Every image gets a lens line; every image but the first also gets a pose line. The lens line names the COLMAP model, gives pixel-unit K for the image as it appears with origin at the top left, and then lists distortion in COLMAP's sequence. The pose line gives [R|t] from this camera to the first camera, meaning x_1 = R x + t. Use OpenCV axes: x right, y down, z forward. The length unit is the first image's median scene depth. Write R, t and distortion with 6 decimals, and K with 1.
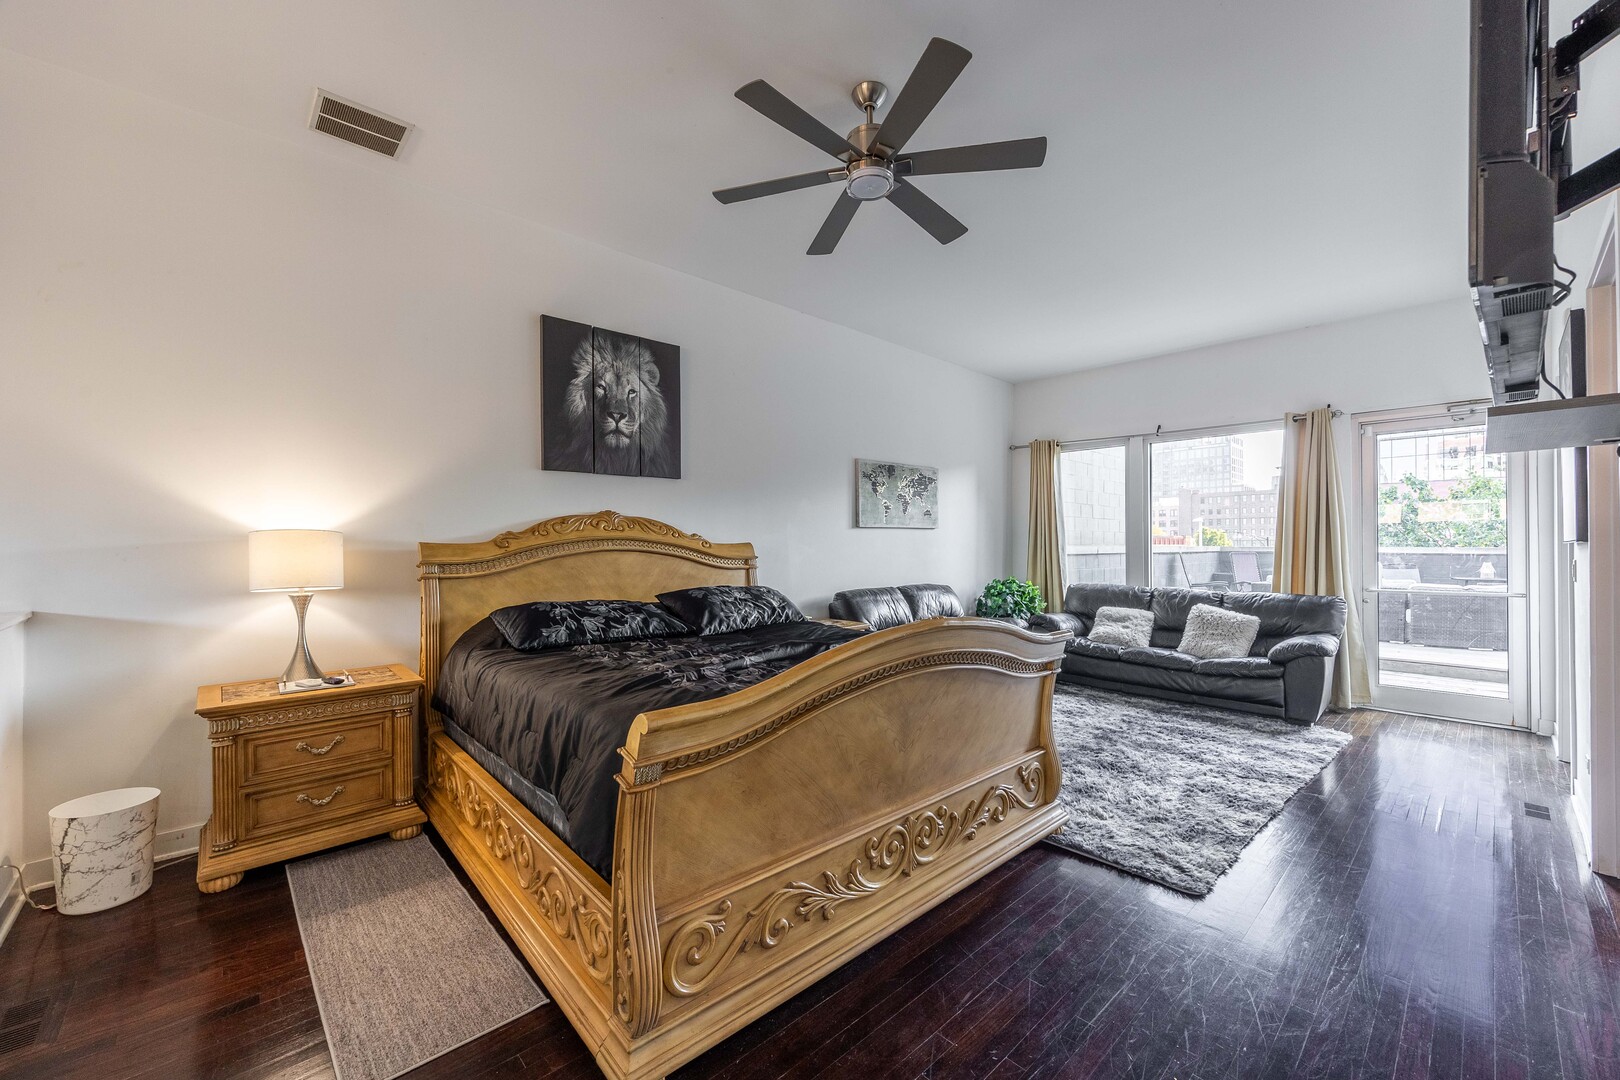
lens RADIAL K [[636.2, 0, 811.0], [0, 636.2, 546.3], [0, 0, 1]] dist [0.003704, 0.000109]
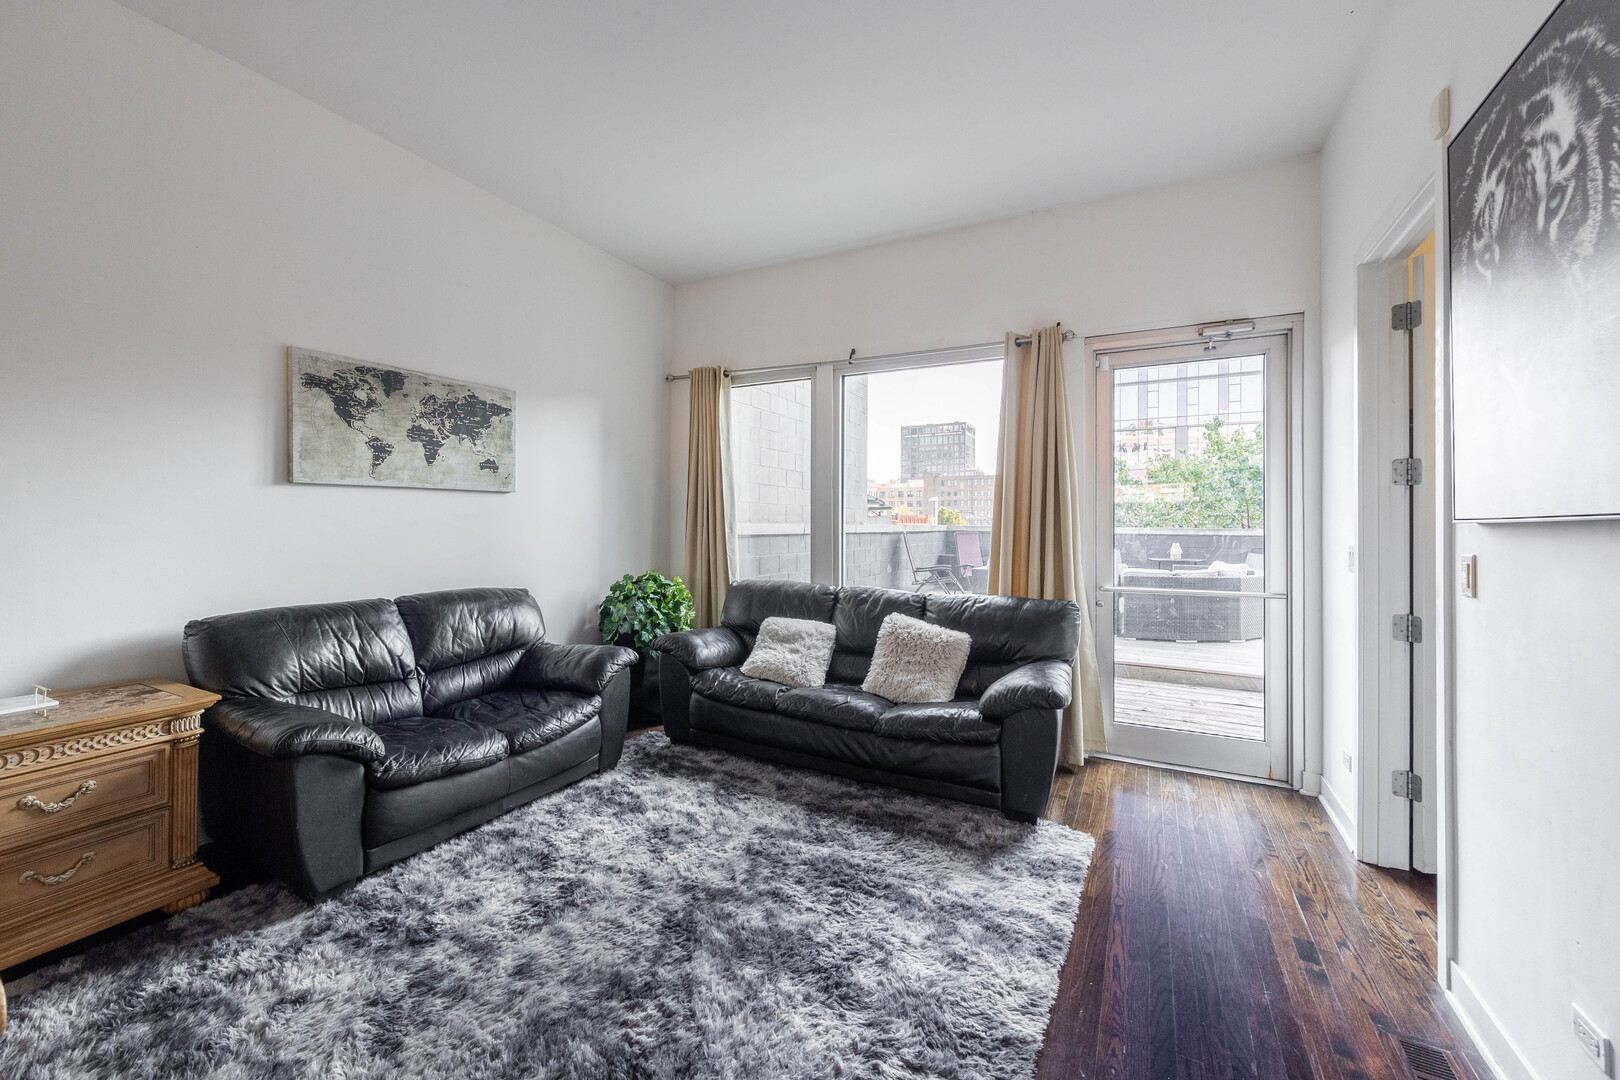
lens RADIAL K [[636.2, 0, 809.4], [0, 636.2, 527.0], [0, 0, 1]] dist [0.003704, 0.000109]
pose [[0.942958, 0.004511, 0.332880, 0.307506], [-0.006145, 0.999974, 0.003853, -0.000196], [-0.332854, -0.005679, 0.942961, 0.410488]]
